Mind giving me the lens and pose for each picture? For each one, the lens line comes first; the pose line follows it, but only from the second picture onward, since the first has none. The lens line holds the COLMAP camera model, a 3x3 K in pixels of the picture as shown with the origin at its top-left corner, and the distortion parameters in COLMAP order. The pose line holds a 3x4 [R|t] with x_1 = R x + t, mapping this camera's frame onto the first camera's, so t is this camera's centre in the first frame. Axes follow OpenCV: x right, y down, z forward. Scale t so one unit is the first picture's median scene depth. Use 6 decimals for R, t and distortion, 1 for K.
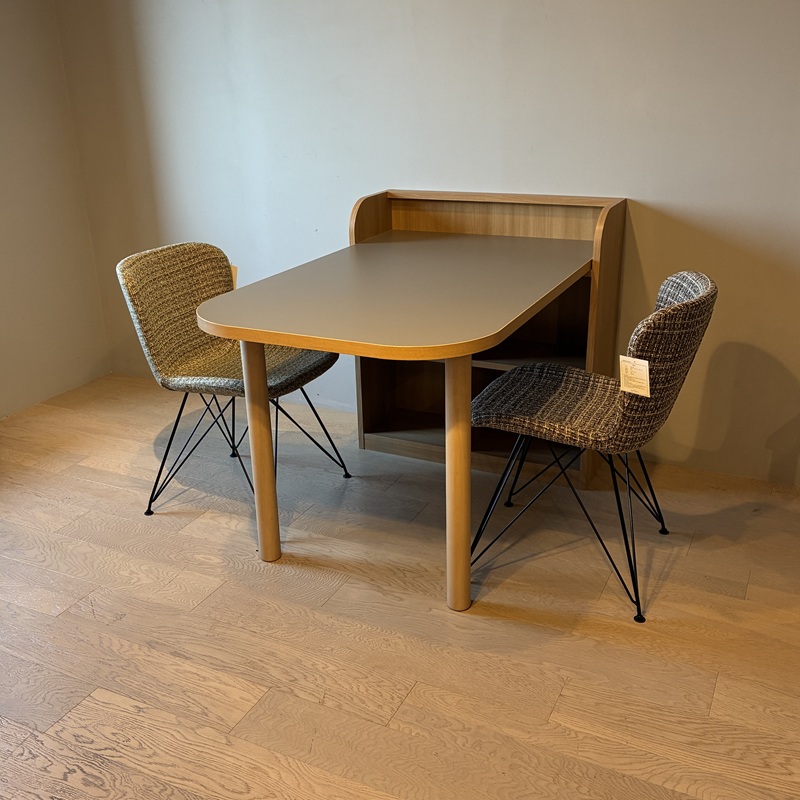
lens RADIAL K [[881.8, 0, 398.3], [0, 881.8, 374.5], [0, 0, 1]] dist [0.029659, 0.000000]
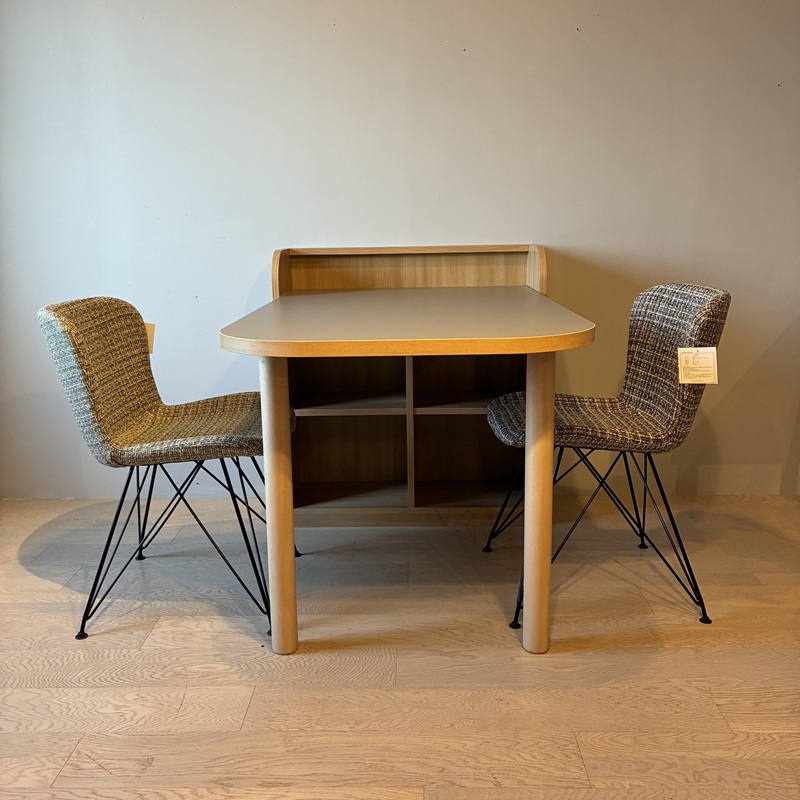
lens RADIAL K [[809.9, 0, 397.8], [0, 809.9, 371.9], [0, 0, 1]] dist [0.027547, 0.000000]
pose [[0.905115, -0.064317, 0.420274, -0.340773], [0.133915, 0.981305, -0.138228, 0.071473], [-0.403527, 0.181394, 0.896807, 0.233262]]
